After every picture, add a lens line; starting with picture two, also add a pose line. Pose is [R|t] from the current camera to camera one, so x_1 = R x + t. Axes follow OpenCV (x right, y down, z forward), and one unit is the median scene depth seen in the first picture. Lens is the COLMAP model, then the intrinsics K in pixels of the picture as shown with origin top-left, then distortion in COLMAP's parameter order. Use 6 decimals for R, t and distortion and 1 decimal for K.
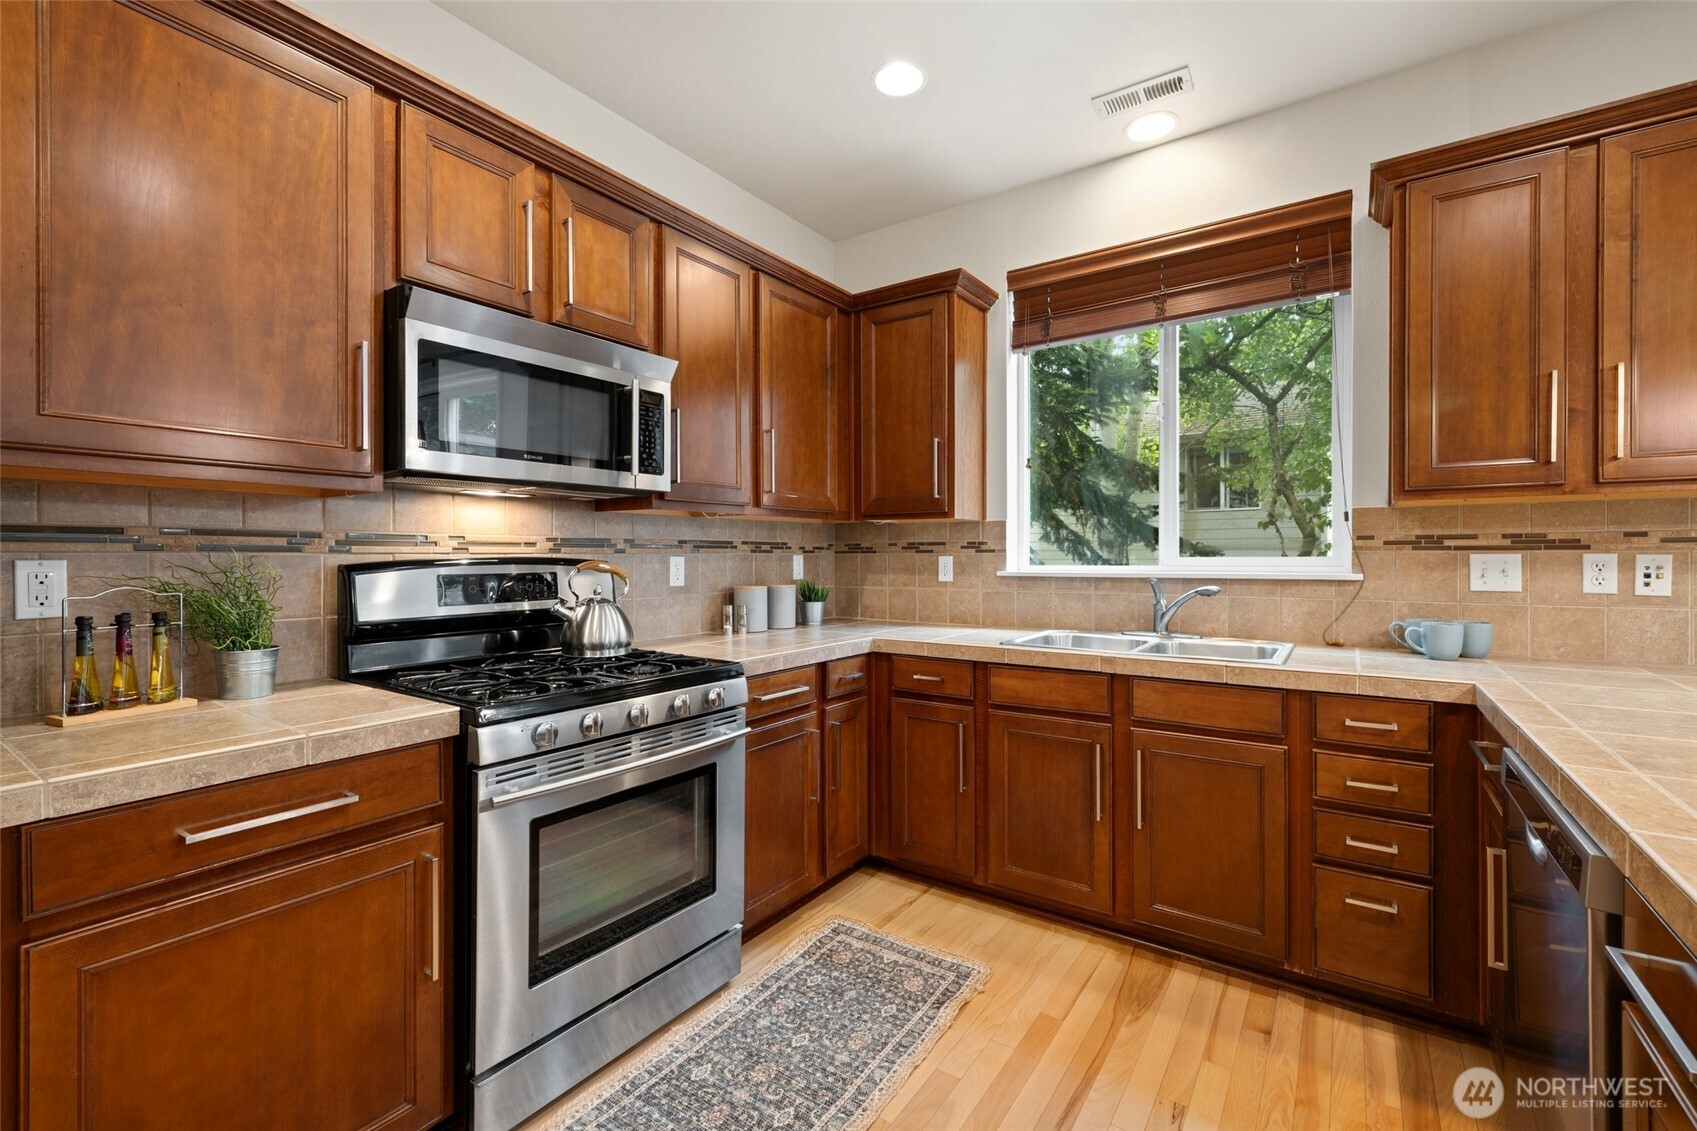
lens RADIAL K [[718.9, 0, 844.8], [0, 718.9, 560.9], [0, 0, 1]] dist [0.001879, -0.000013]
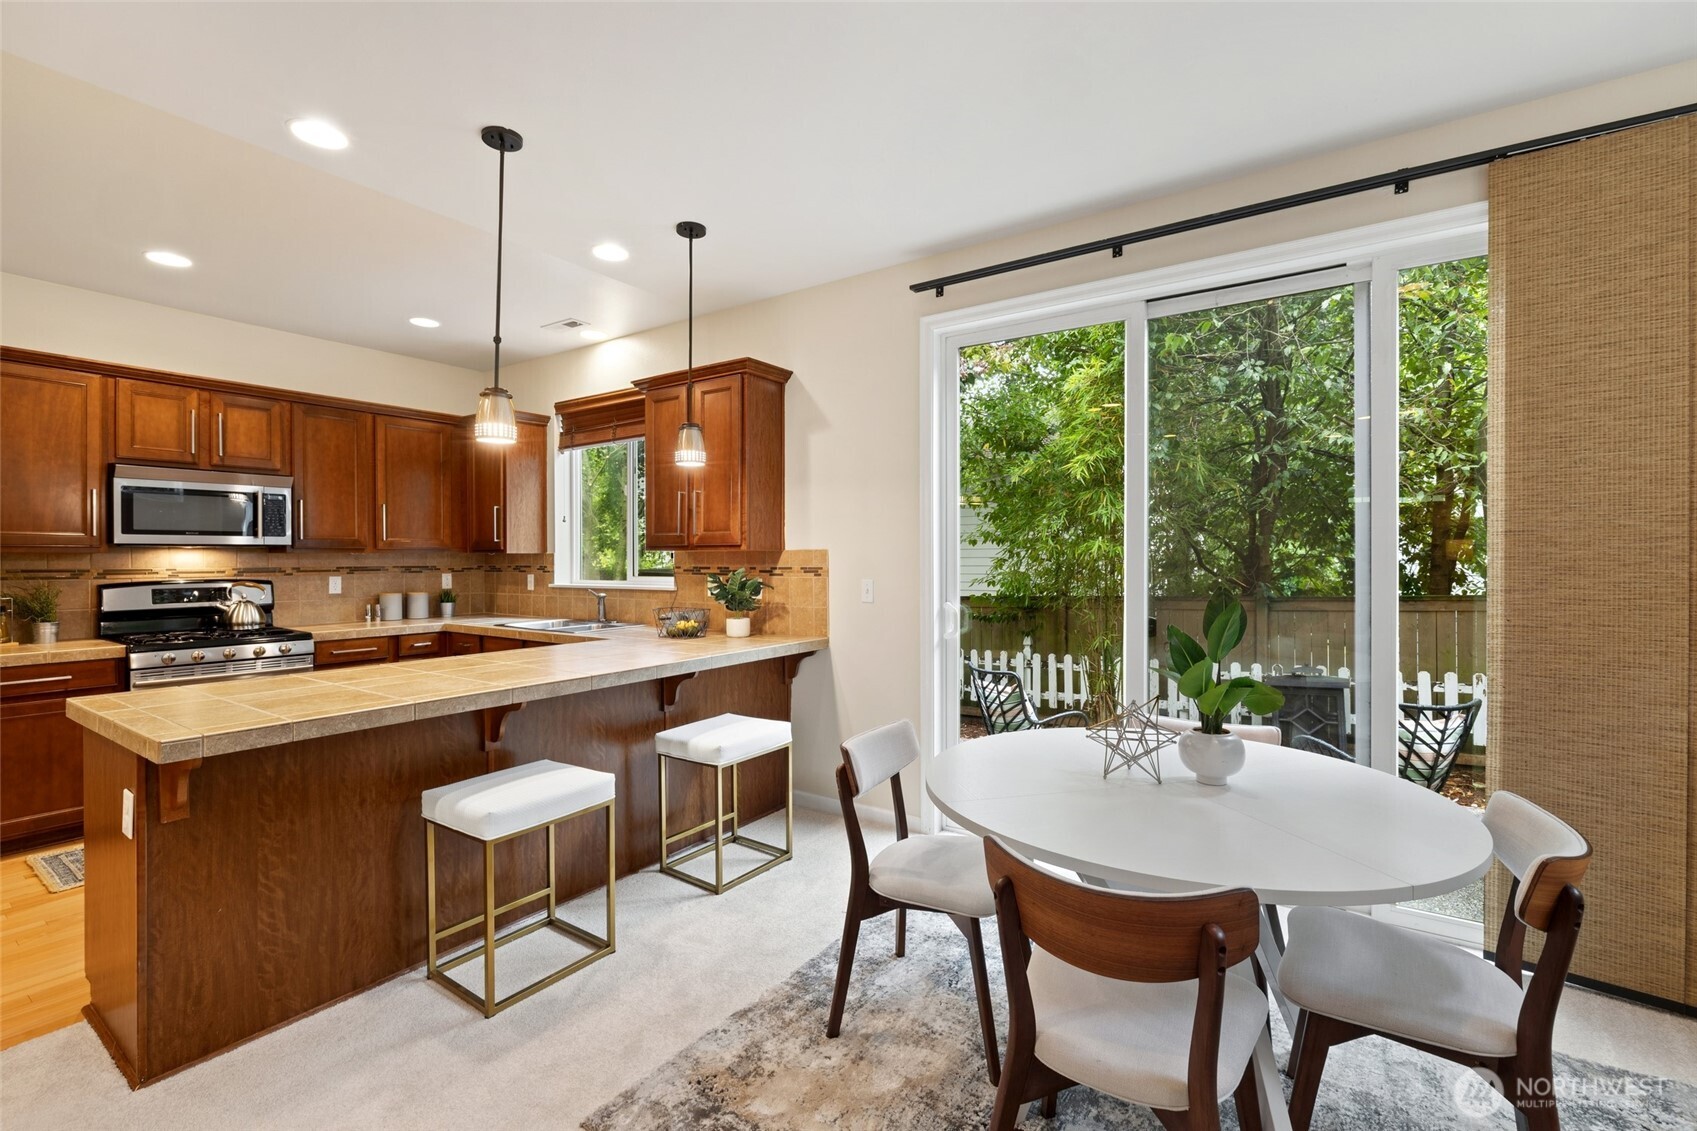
lens RADIAL K [[745.9, 0, 843.0], [0, 745.9, 561.4], [0, 0, 1]] dist [-0.009256, 0.002980]
pose [[0.999993, -0.000927, 0.003560, 1.521871], [0.000932, 0.999999, -0.001408, -0.059940], [-0.003558, 0.001411, 0.999993, -1.221918]]
